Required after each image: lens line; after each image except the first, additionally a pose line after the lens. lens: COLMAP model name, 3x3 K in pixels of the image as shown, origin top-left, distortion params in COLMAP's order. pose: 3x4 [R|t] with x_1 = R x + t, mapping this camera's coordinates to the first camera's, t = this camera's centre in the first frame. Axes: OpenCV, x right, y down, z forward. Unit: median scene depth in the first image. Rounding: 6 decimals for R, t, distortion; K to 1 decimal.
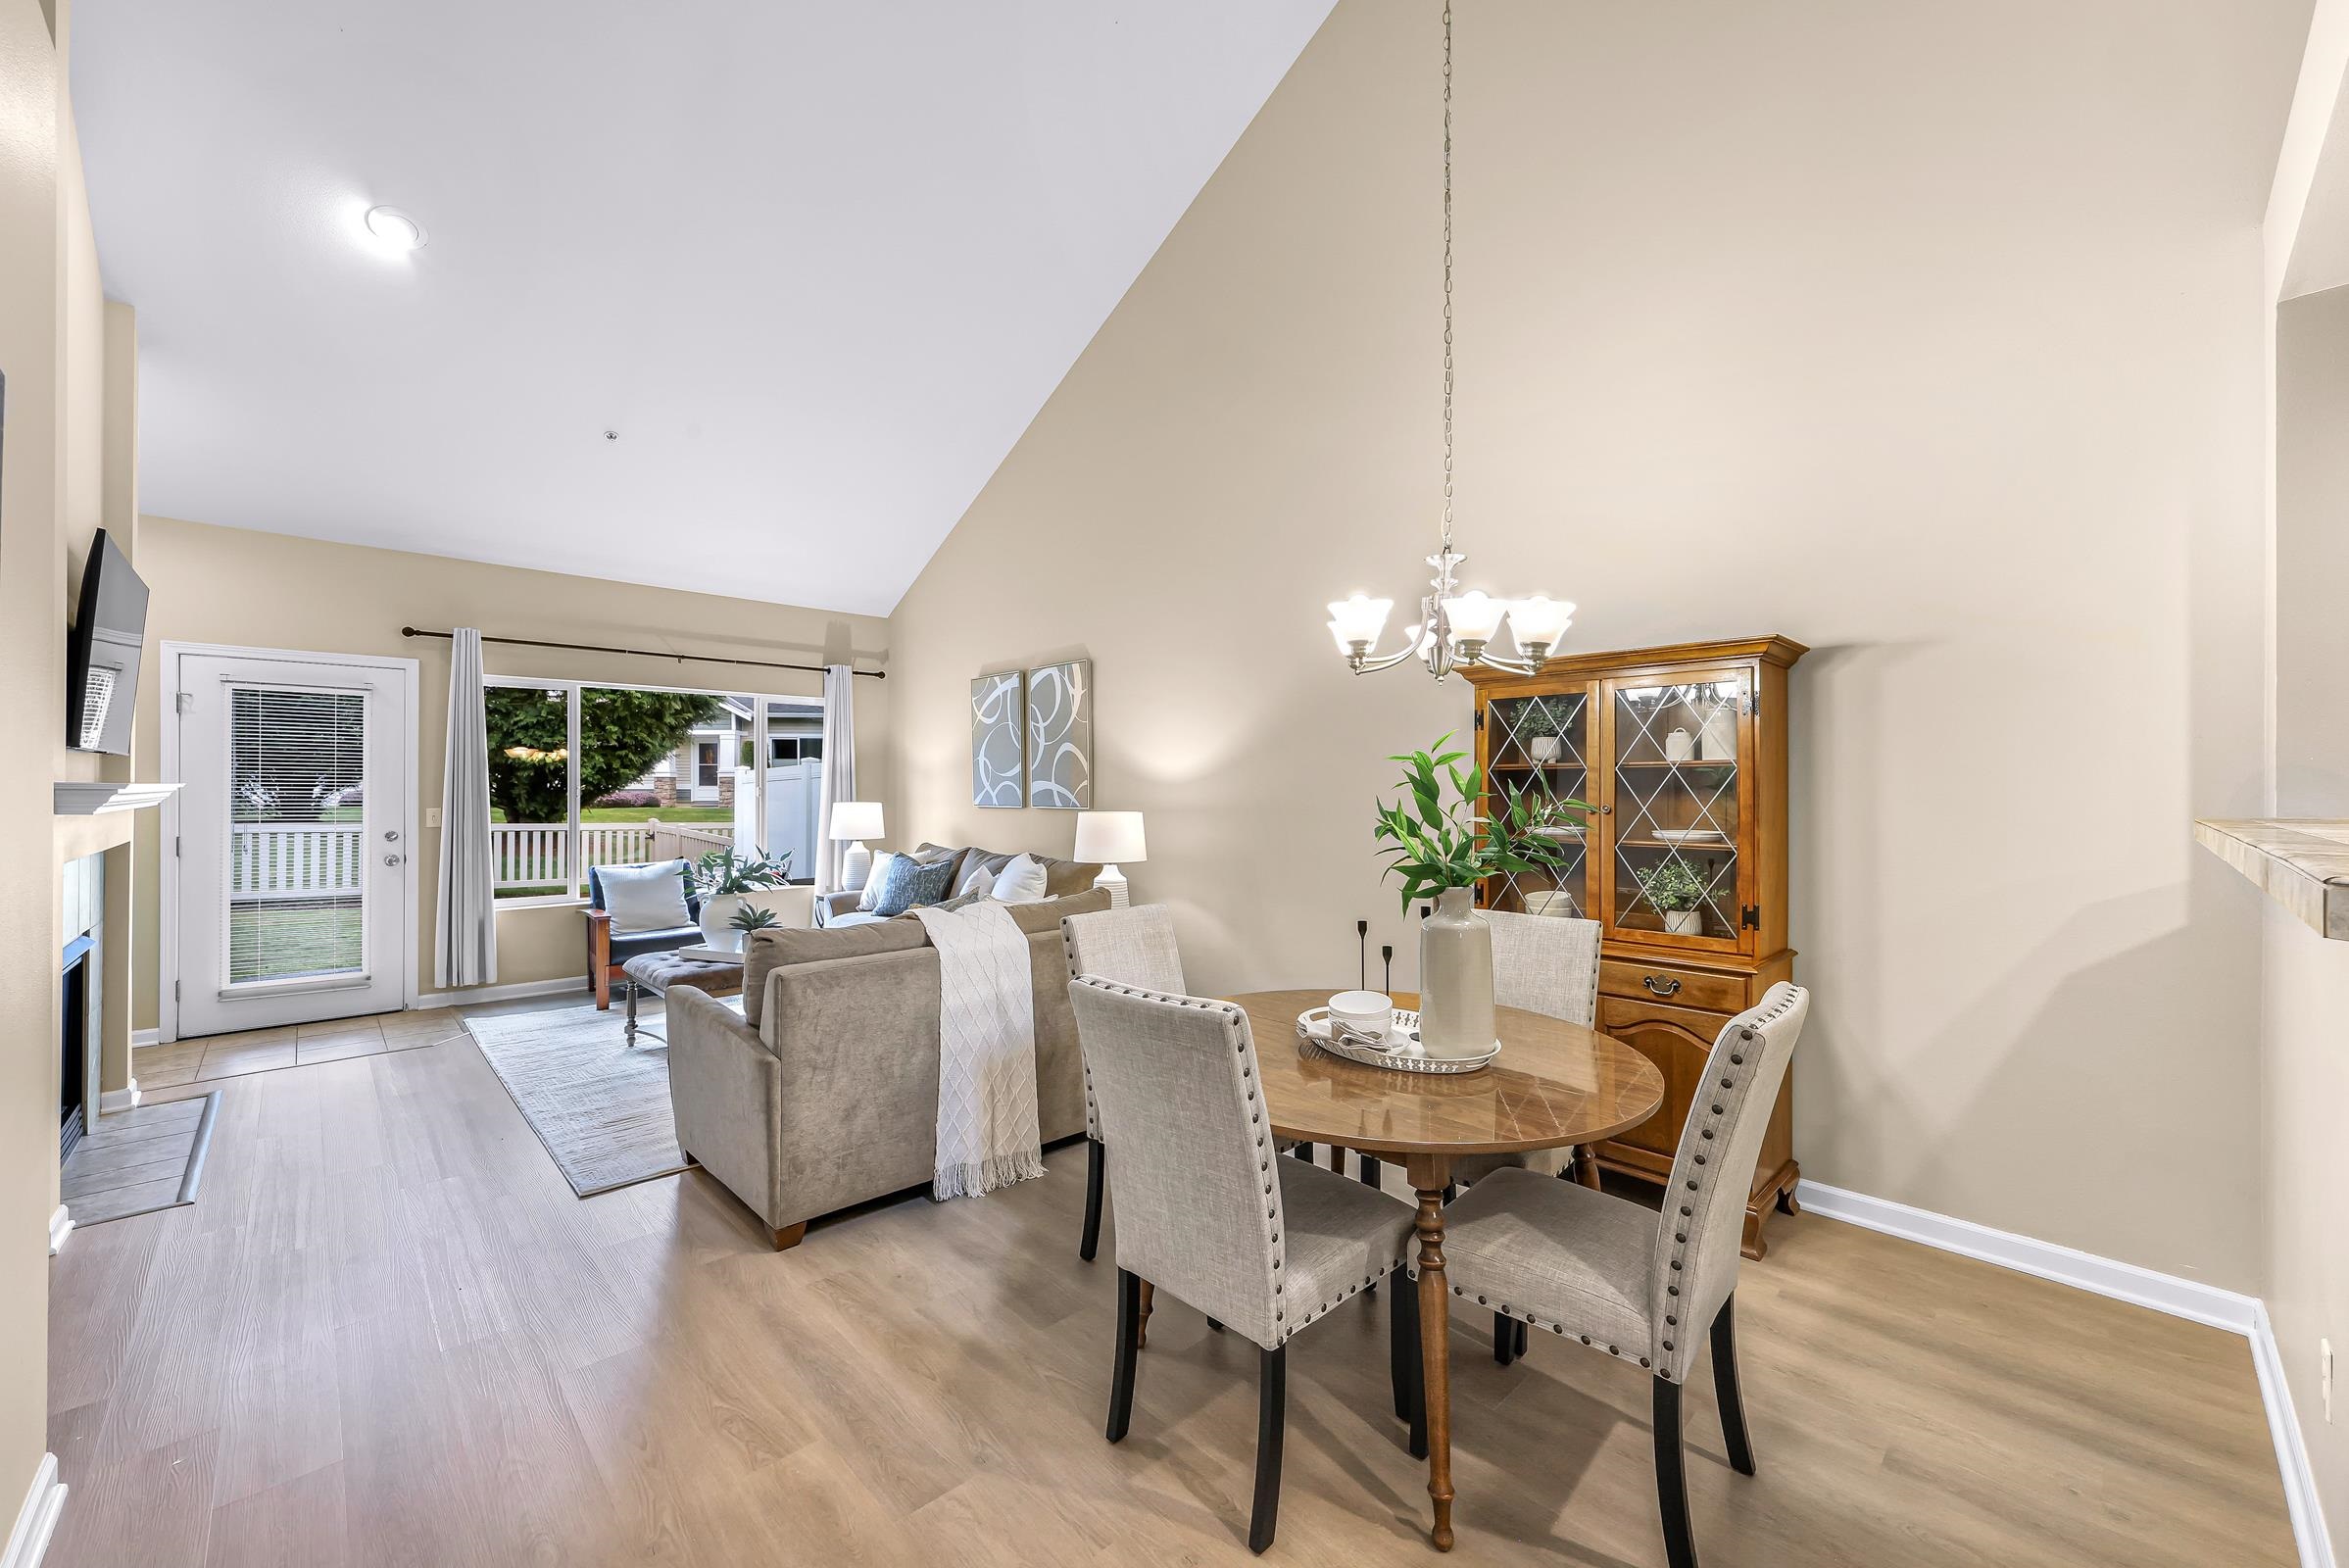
lens RADIAL K [[907.6, 0, 1174.5], [0, 907.6, 784.0], [0, 0, 1]] dist [-0.000321, -0.000040]
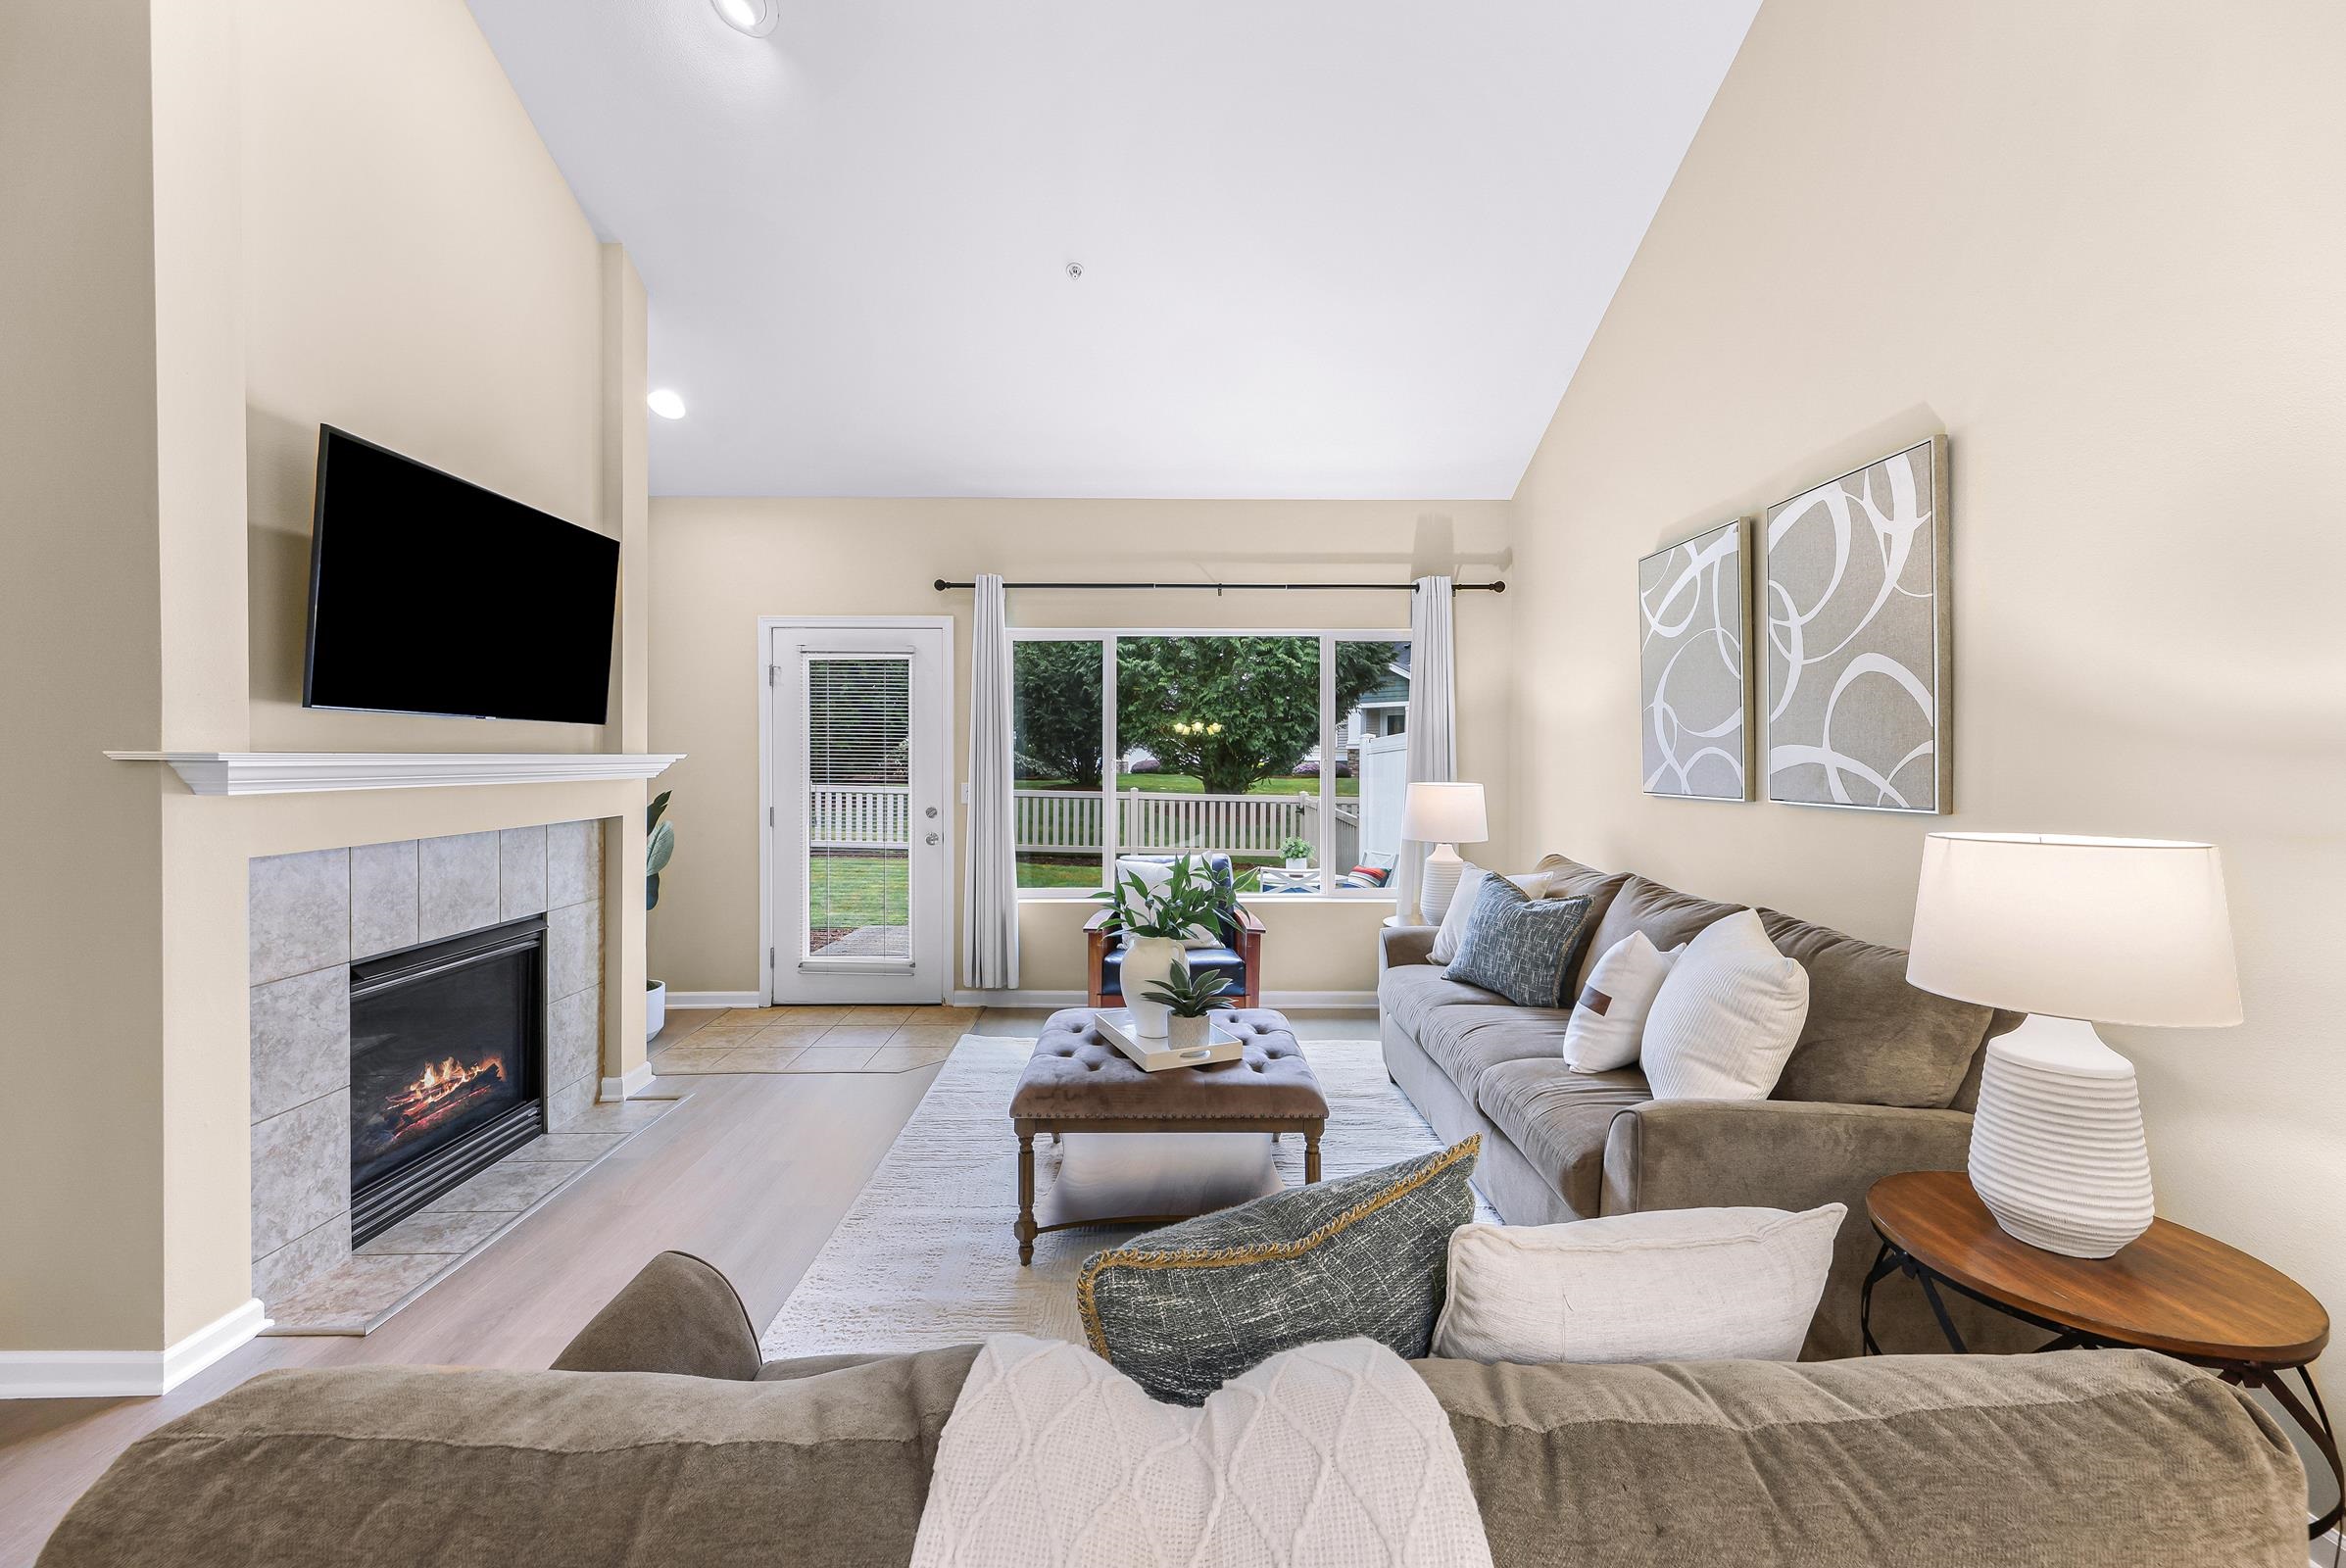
lens RADIAL K [[889.1, 0, 1163.6], [0, 889.1, 768.3], [0, 0, 1]] dist [-0.018823, 0.000009]
pose [[0.727503, 0.007376, -0.686065, -0.073246], [0.002748, 0.999903, 0.013664, 0.001388], [0.686099, -0.011826, 0.727412, 0.456515]]
